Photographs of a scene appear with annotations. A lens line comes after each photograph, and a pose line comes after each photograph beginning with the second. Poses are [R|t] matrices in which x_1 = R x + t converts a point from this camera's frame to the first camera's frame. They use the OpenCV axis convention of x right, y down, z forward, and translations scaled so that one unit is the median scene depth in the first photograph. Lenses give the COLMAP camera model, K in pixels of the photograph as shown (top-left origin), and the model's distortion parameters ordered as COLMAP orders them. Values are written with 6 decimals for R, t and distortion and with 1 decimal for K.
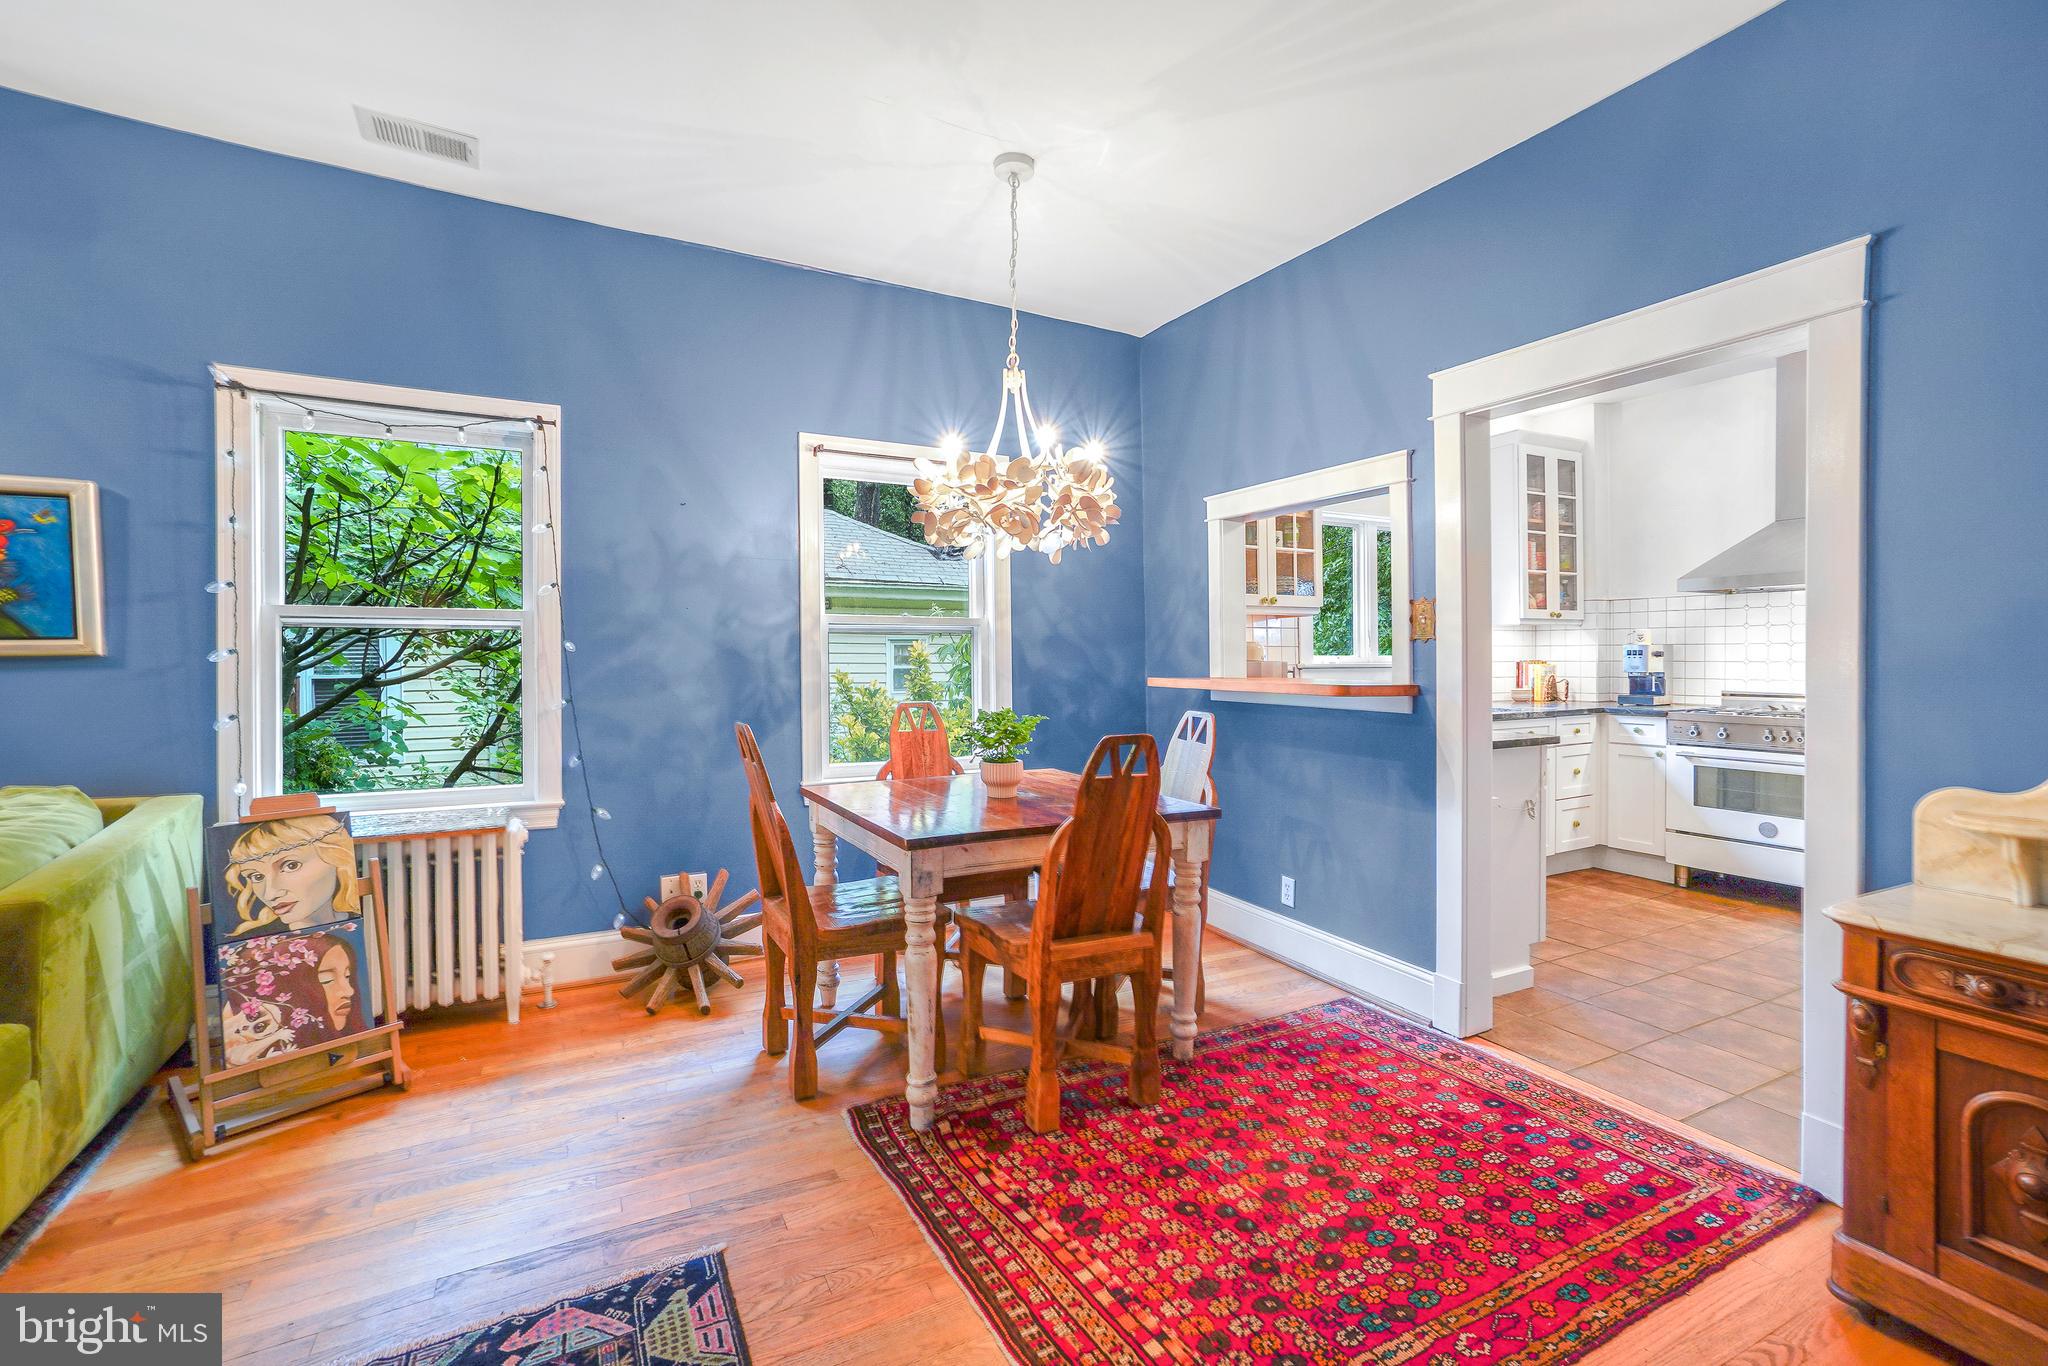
lens RADIAL K [[904.9, 0, 1018.9], [0, 904.9, 664.5], [0, 0, 1]] dist [-0.021822, 0.011642]
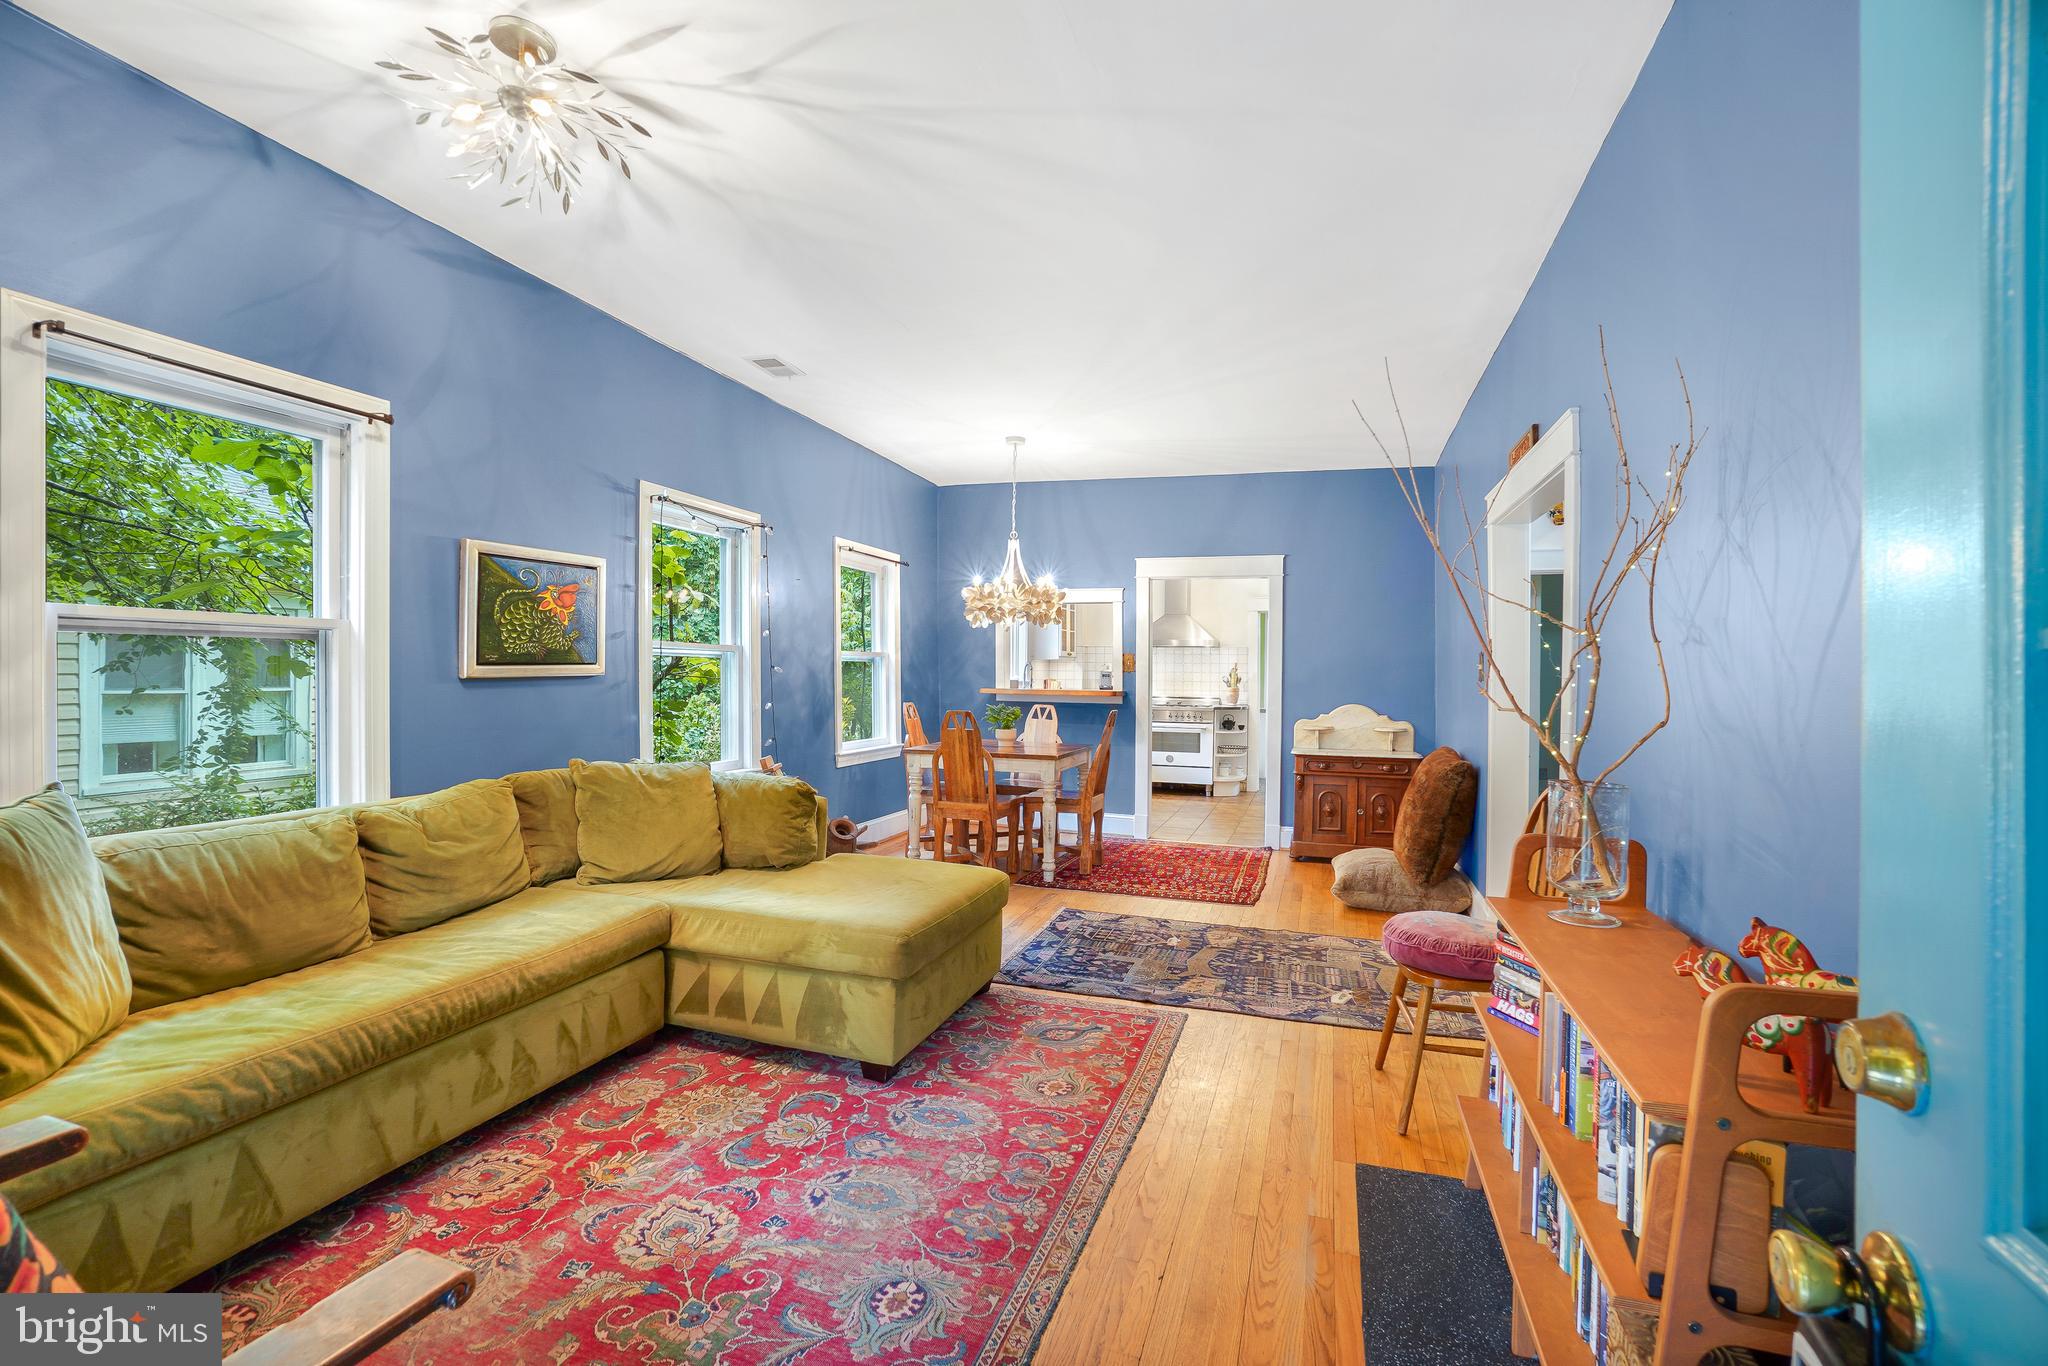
lens RADIAL K [[912.1, 0, 1037.1], [0, 912.1, 680.9], [0, 0, 1]] dist [-0.061962, 0.023597]
pose [[0.710253, 0.003688, 0.703937, -1.325834], [-0.007013, 0.999974, 0.001837, -0.006549], [-0.703912, -0.006241, 0.710260, -0.478517]]
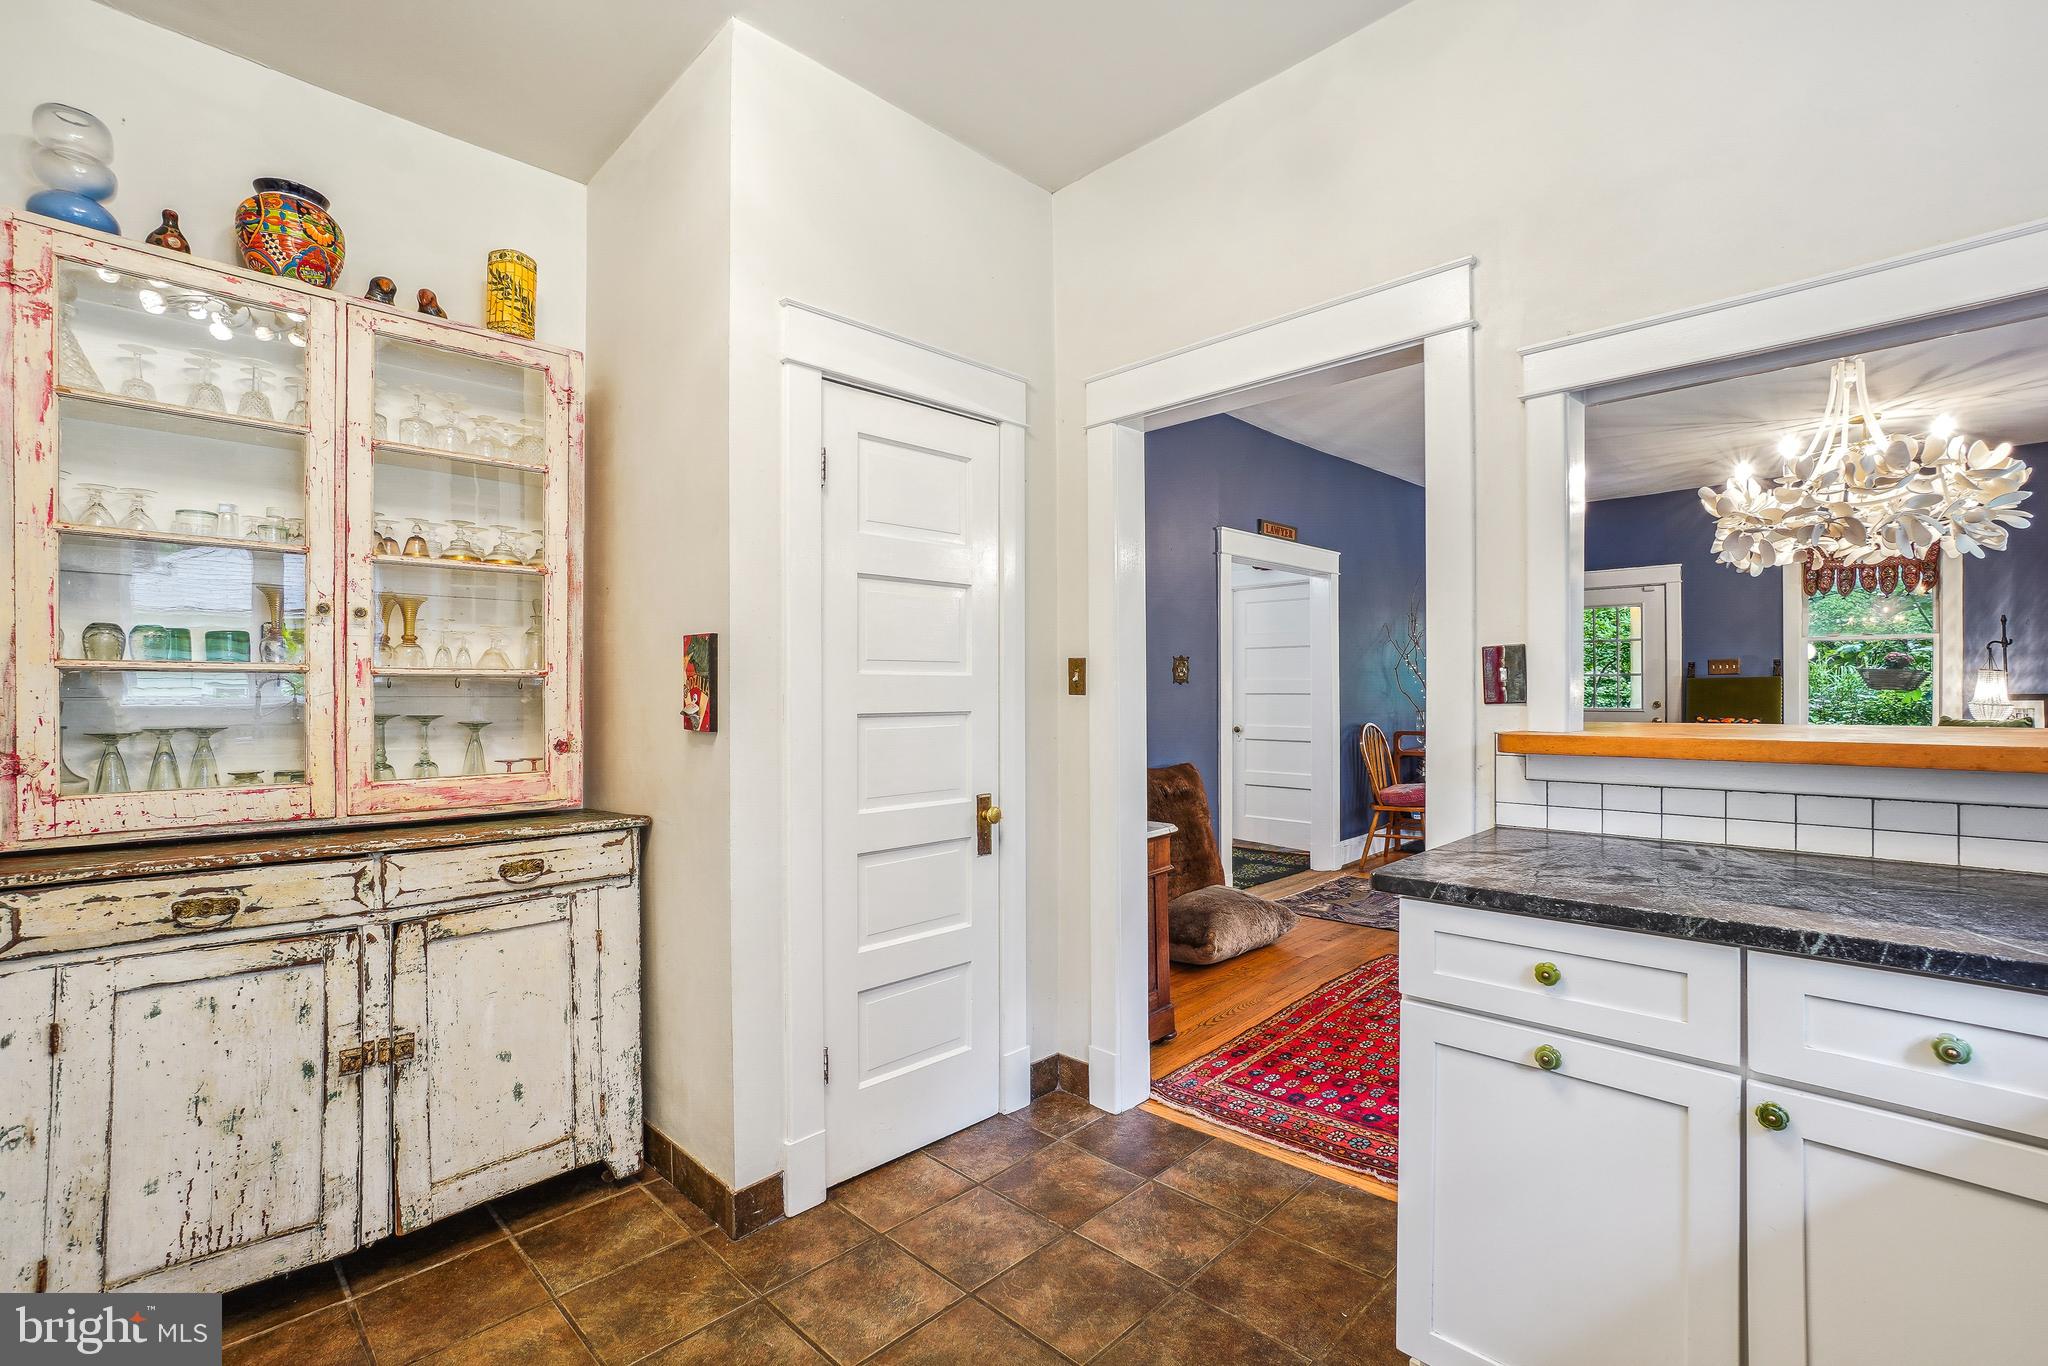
lens RADIAL K [[912.1, 0, 1037.1], [0, 912.1, 680.9], [0, 0, 1]] dist [-0.061962, 0.023597]
pose [[-0.951616, 0.008302, -0.307178, 0.958520], [0.008930, 0.999960, -0.000640, -0.015529], [0.307160, -0.003353, -0.951652, 1.478346]]
